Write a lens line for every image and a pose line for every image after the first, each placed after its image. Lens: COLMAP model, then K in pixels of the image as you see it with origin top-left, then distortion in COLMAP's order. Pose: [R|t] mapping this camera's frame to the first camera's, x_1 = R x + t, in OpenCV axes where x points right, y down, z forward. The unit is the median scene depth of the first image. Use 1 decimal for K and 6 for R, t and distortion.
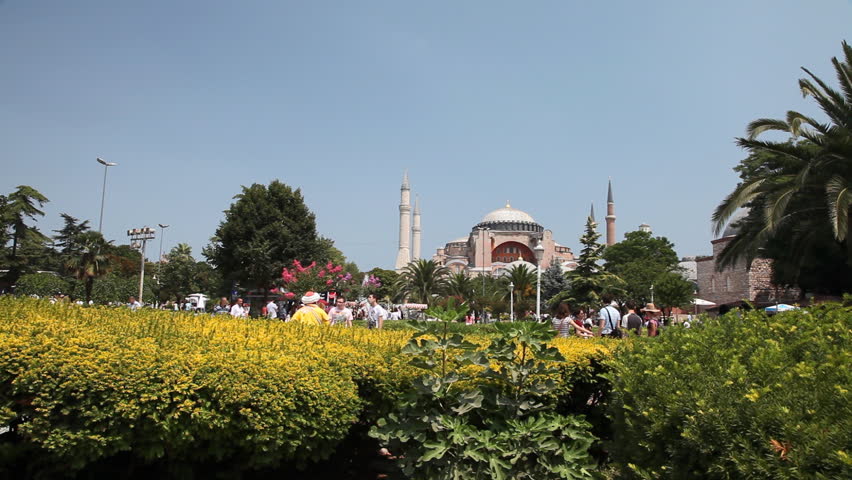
lens RADIAL K [[597.9, 0, 426.0], [0, 597.9, 240.0], [0, 0, 1]] dist [-0.099842, 0.003660]
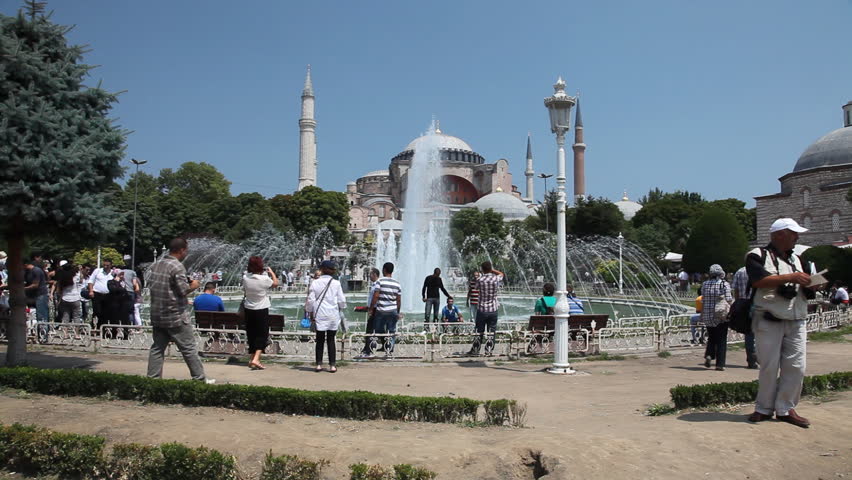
lens RADIAL K [[597.9, 0, 426.0], [0, 597.9, 240.0], [0, 0, 1]] dist [-0.099842, 0.003660]
pose [[0.972676, -0.002936, 0.232146, -0.058759], [-0.013762, 0.997433, 0.070278, 0.030683], [-0.231756, -0.071552, 0.970139, 0.269001]]
